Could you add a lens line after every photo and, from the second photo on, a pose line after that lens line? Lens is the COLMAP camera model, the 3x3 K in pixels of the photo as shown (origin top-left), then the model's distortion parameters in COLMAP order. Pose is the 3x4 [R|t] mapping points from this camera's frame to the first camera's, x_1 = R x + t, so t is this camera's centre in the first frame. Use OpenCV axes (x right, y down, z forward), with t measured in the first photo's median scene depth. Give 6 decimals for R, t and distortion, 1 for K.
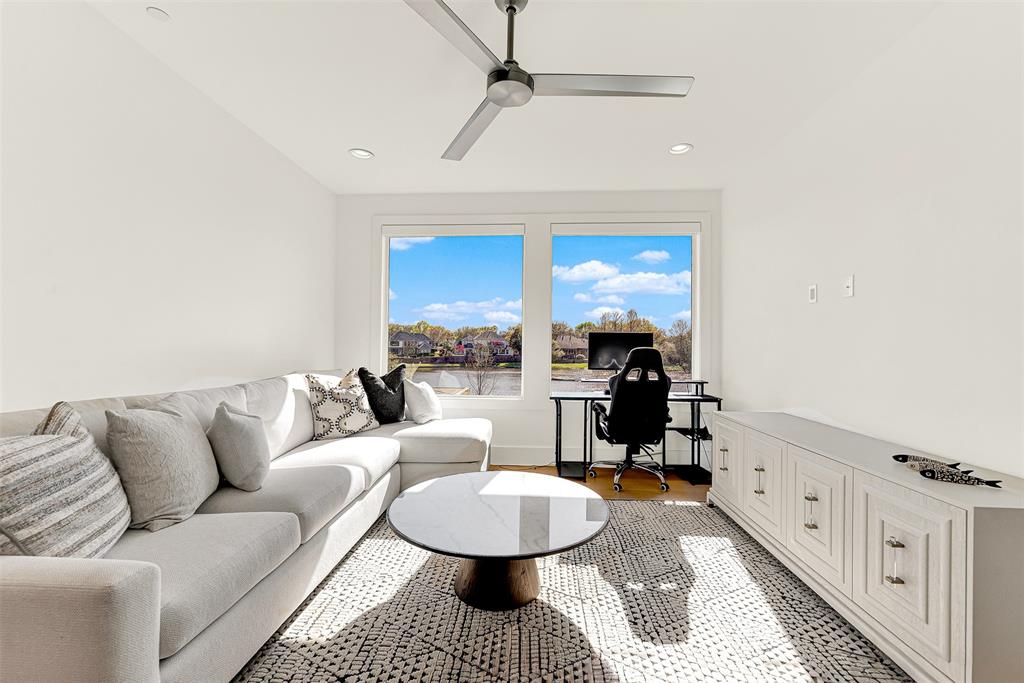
lens RADIAL K [[419.3, 0, 513.1], [0, 419.3, 344.2], [0, 0, 1]] dist [0.001354, -0.000826]
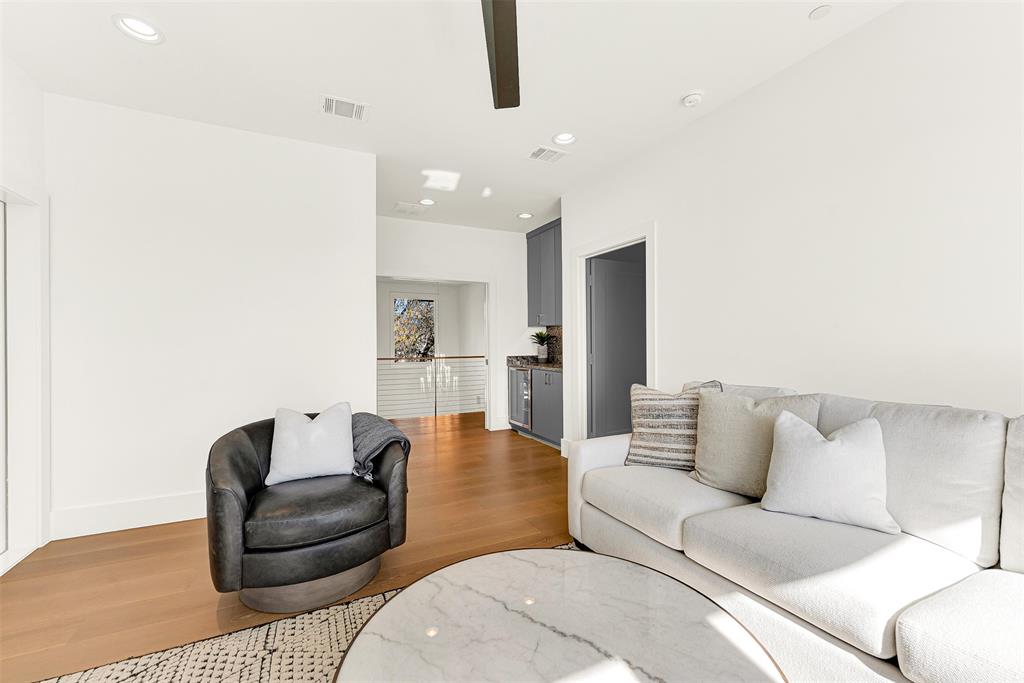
lens RADIAL K [[419.3, 0, 508.5], [0, 419.3, 343.6], [0, 0, 1]] dist [0.001354, -0.000826]
pose [[-0.874984, -0.012623, -0.483988, 0.429250], [-0.005946, 0.999865, -0.015328, 0.029489], [0.484116, -0.010534, -0.874940, 2.299015]]
